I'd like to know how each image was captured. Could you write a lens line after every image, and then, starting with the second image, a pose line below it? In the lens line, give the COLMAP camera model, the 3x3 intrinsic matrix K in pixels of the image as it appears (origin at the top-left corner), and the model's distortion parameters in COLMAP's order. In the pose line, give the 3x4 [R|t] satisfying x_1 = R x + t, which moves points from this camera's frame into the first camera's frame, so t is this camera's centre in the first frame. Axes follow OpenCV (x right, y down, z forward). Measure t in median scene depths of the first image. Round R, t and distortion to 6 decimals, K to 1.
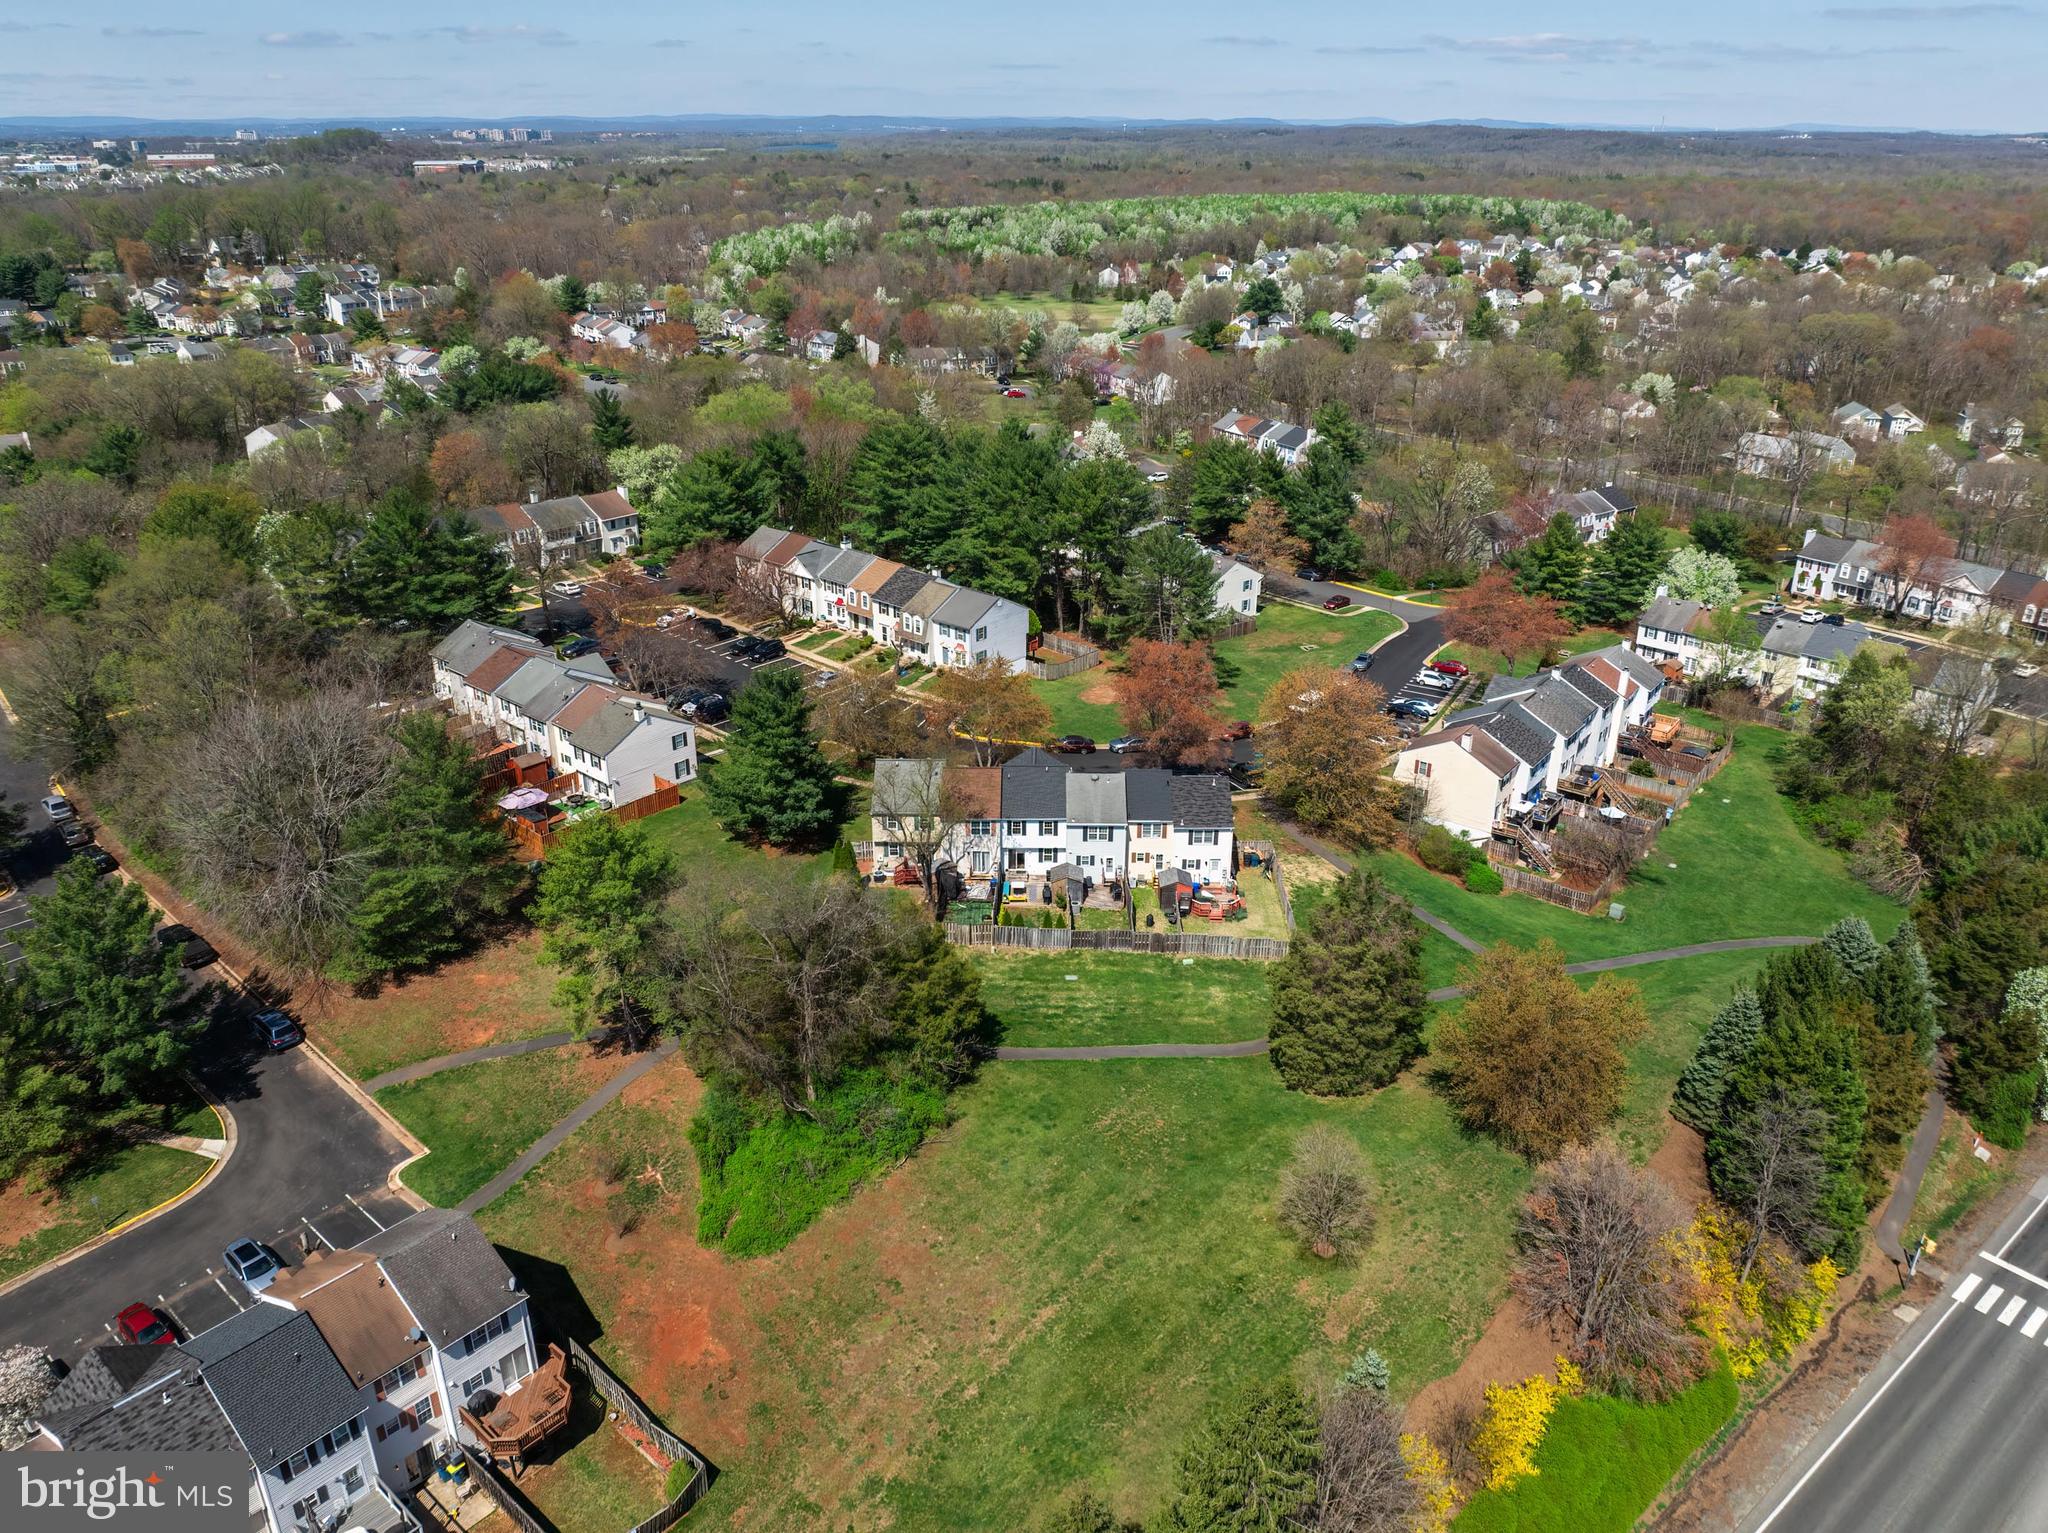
lens RADIAL K [[1464.8, 0, 1024.0], [0, 1464.8, 766.5], [0, 0, 1]] dist [-0.039024, -0.002820]
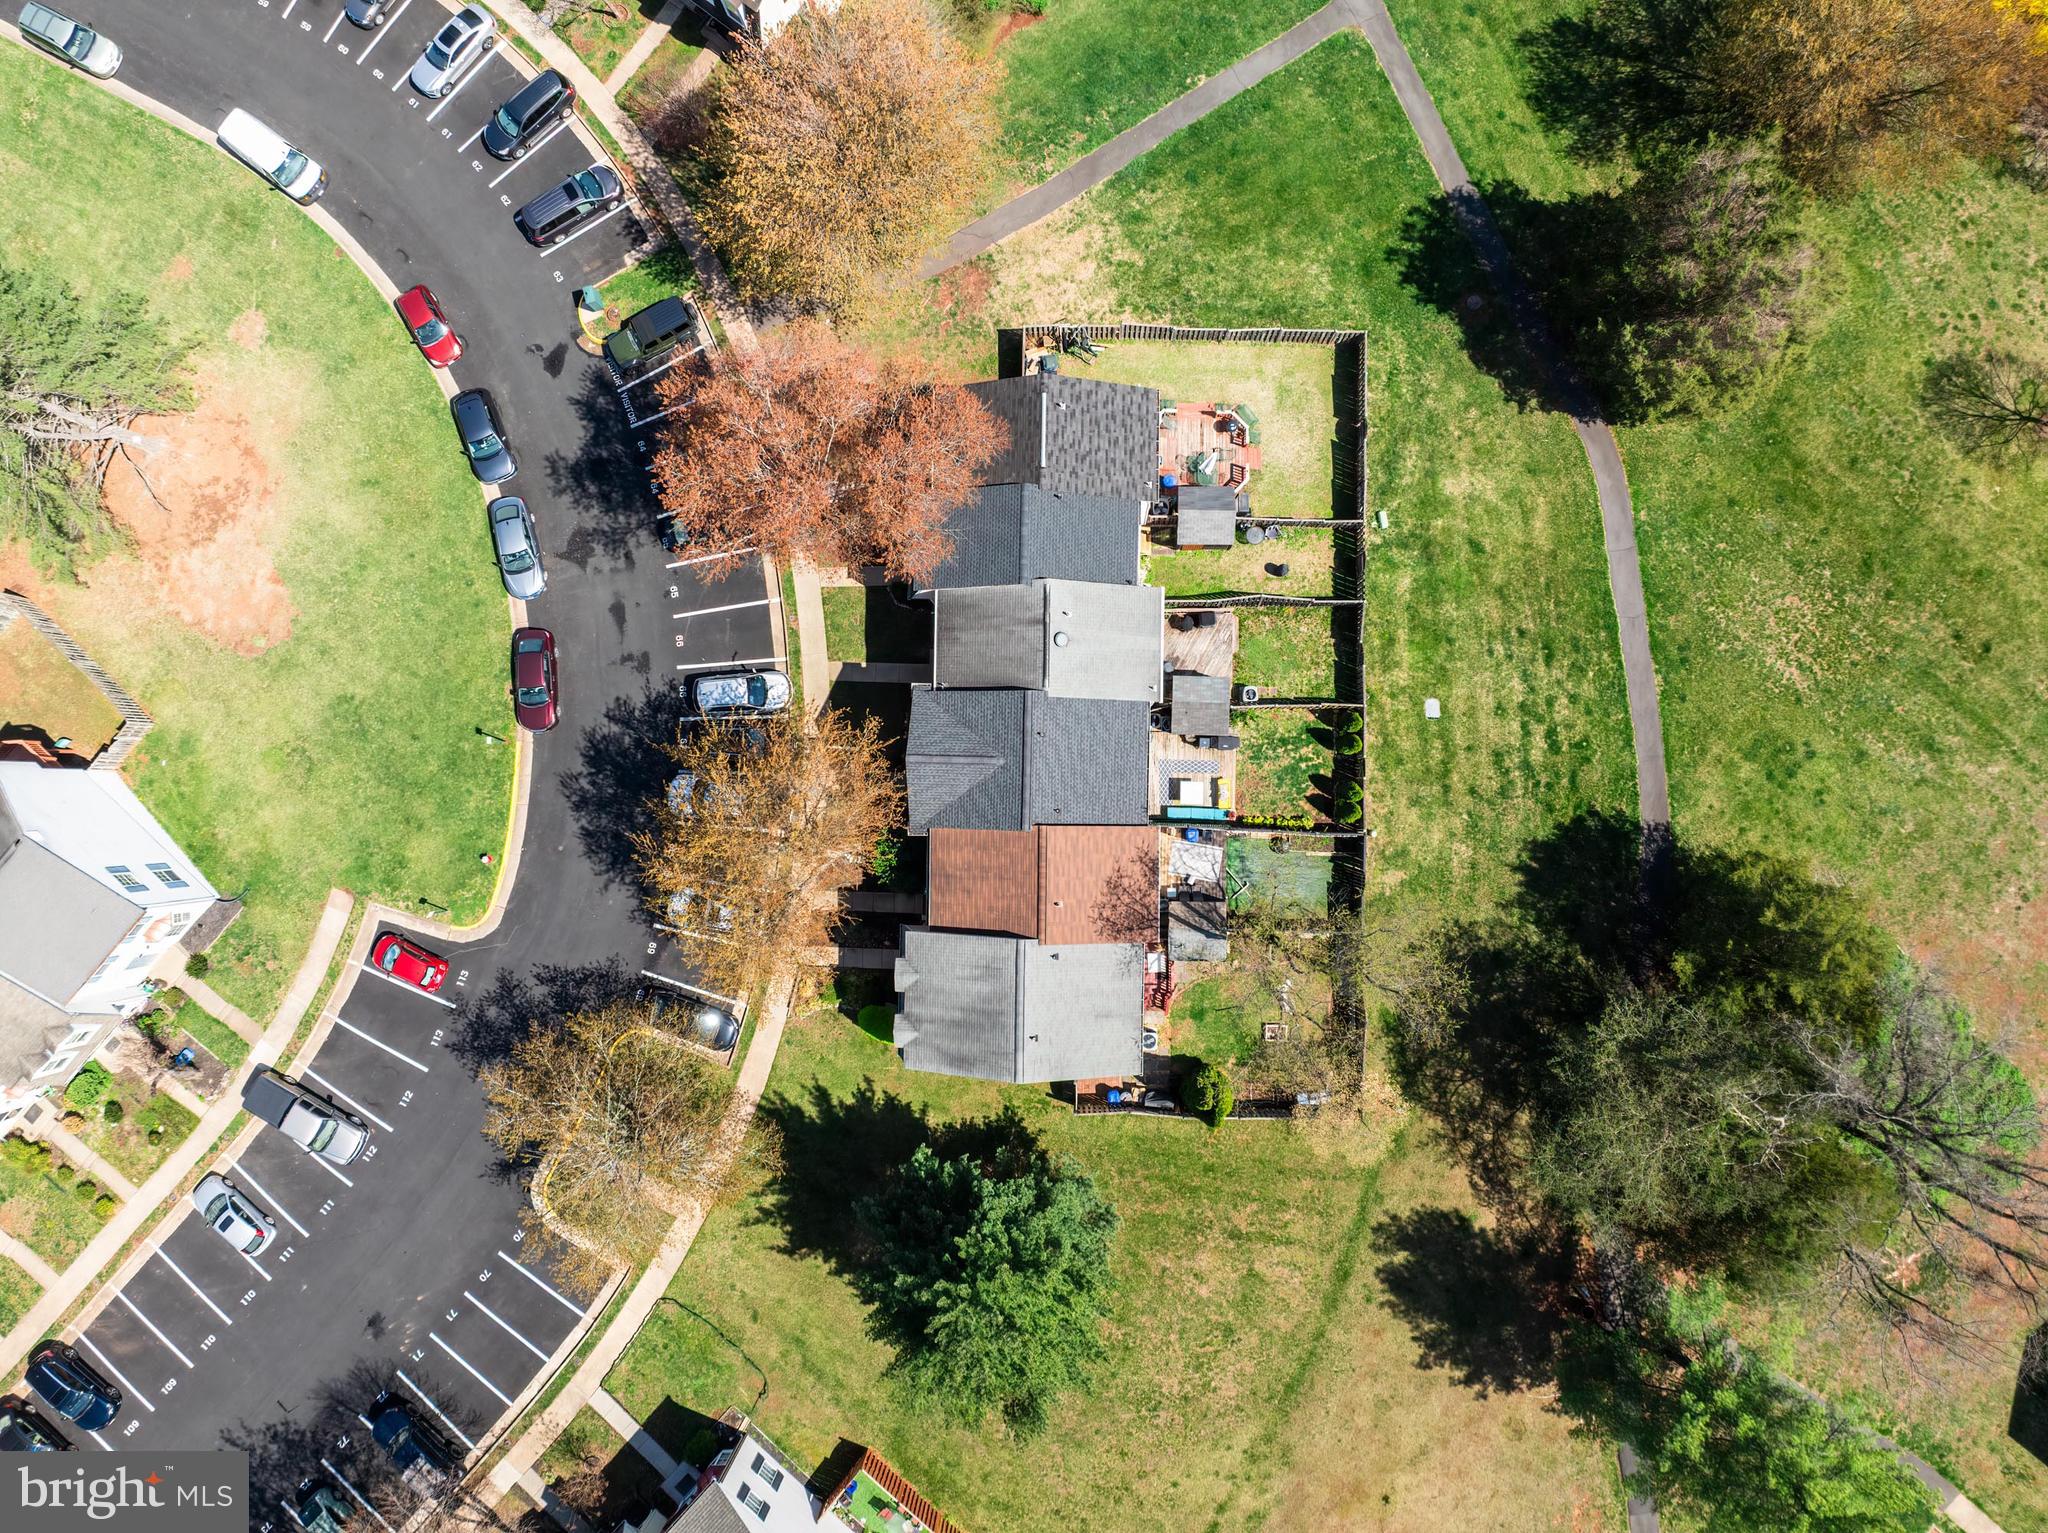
lens RADIAL K [[1440.5, 0, 1022.7], [0, 1440.5, 742.0], [0, 0, 1]] dist [-0.032782, -0.006407]
pose [[0.007035, -0.999796, 0.018908, 0.004432], [0.445725, 0.020061, 0.894945, -0.440010], [-0.895143, 0.002132, 0.445775, 0.792665]]
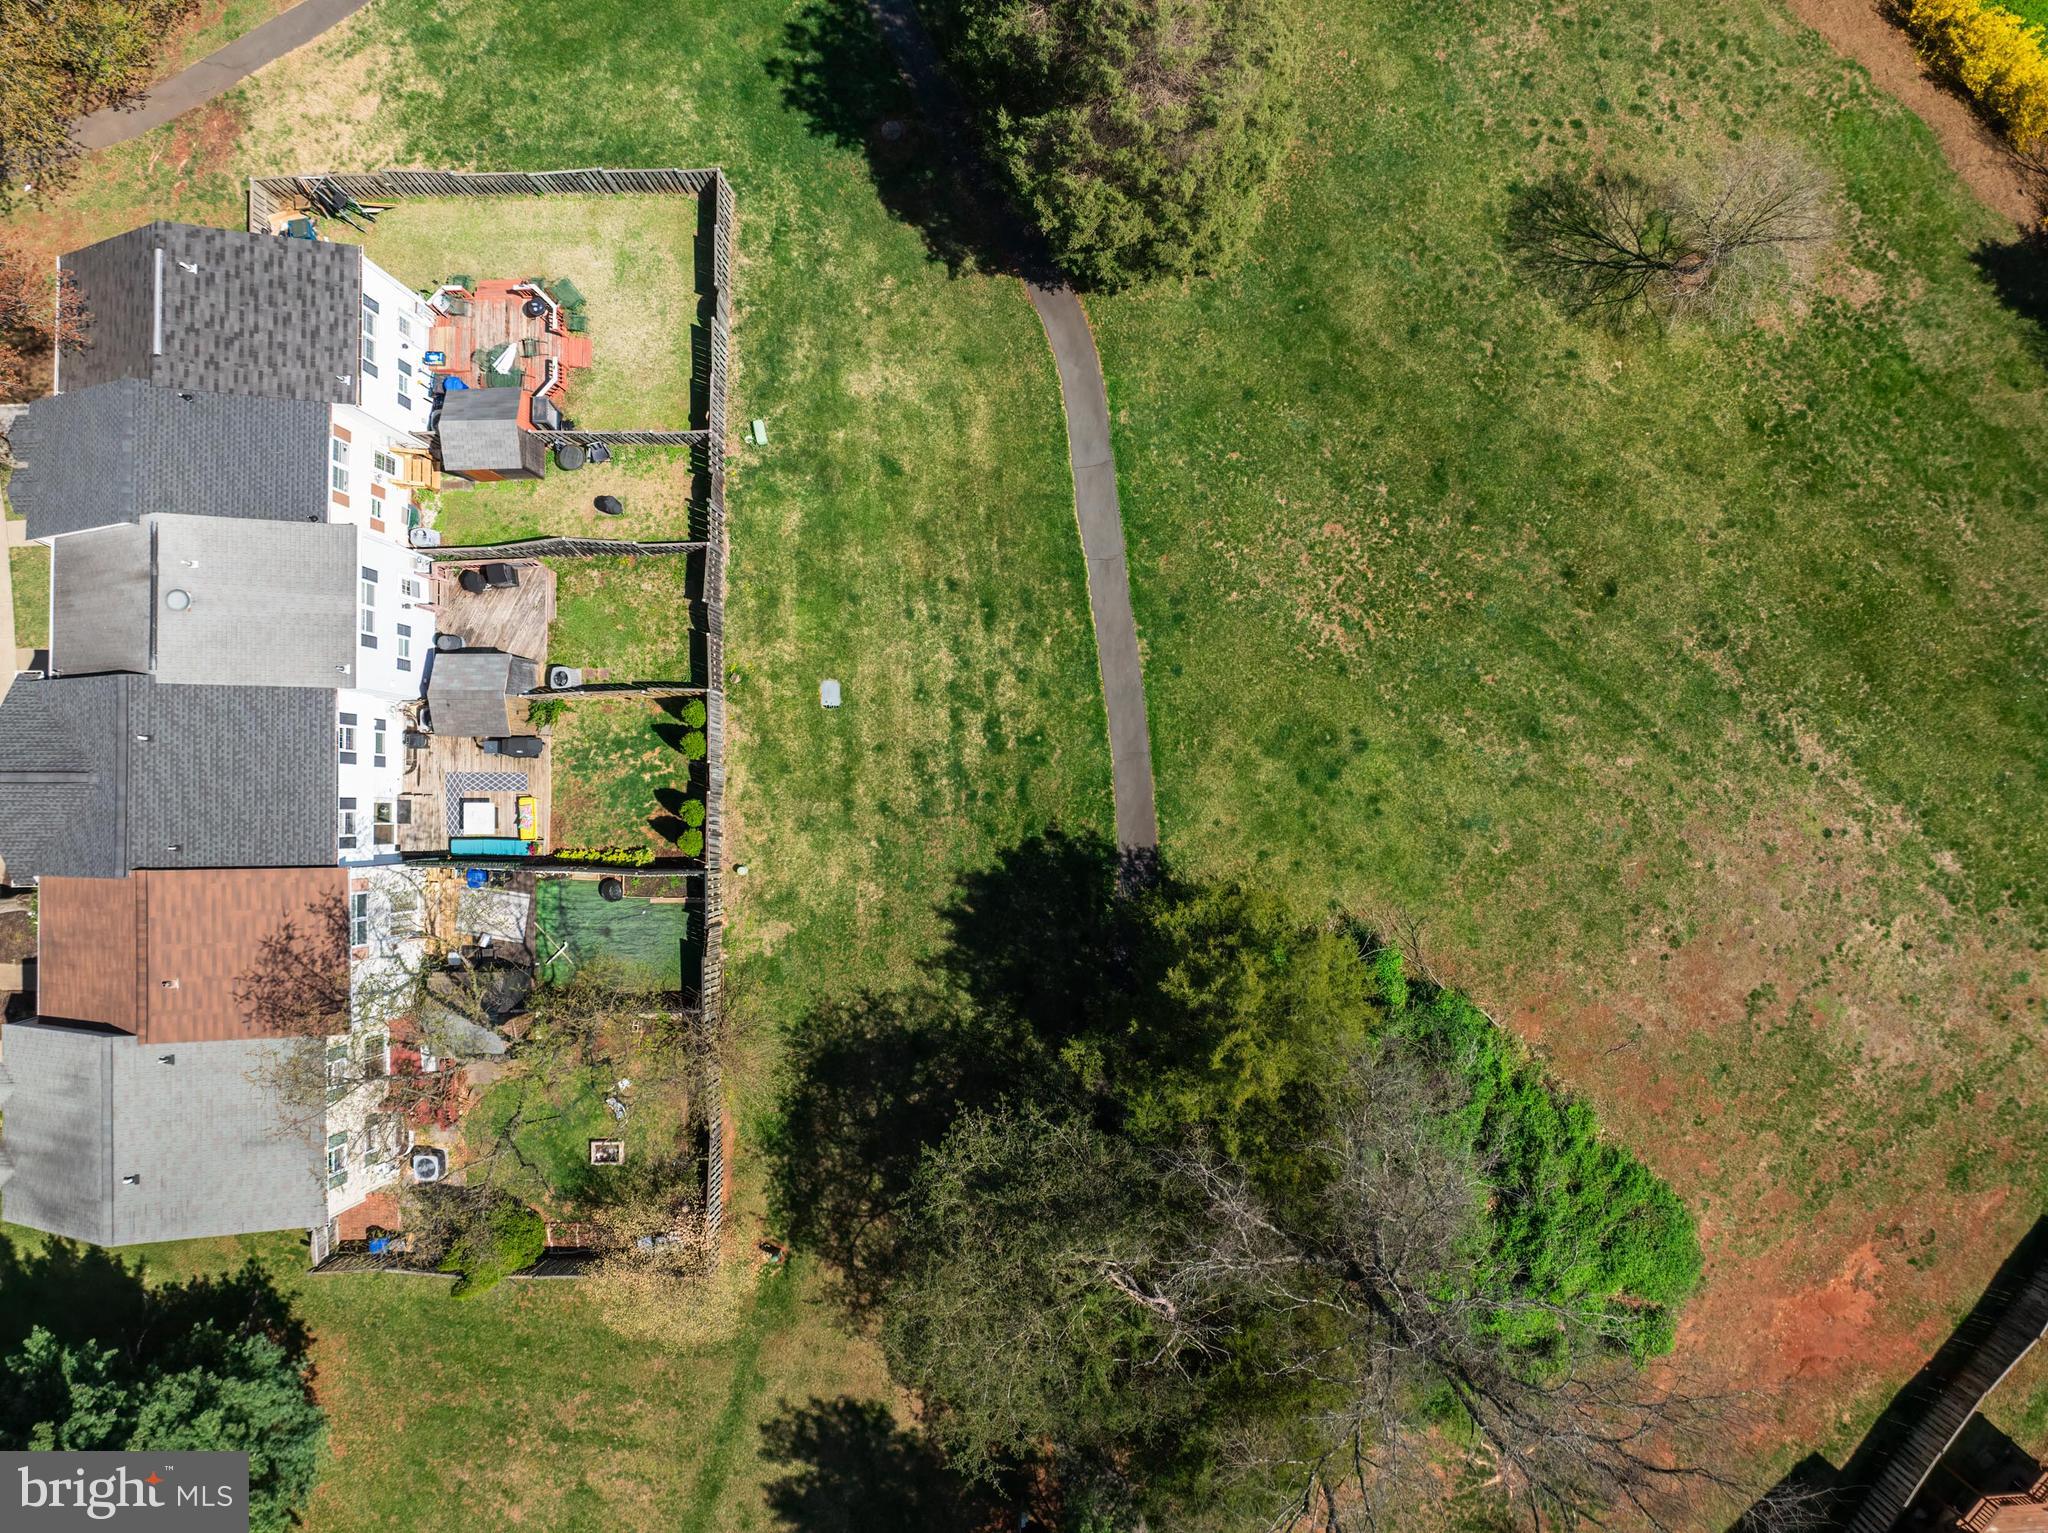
lens RADIAL K [[1508.1, 0, 1038.6], [0, 1508.1, 763.8], [0, 0, 1]] dist [-0.038821, -0.002012]
pose [[-0.015110, -0.999595, 0.024094, -0.001361], [0.443533, 0.014896, 0.896134, -0.218836], [-0.896131, 0.024227, 0.443128, 0.662263]]
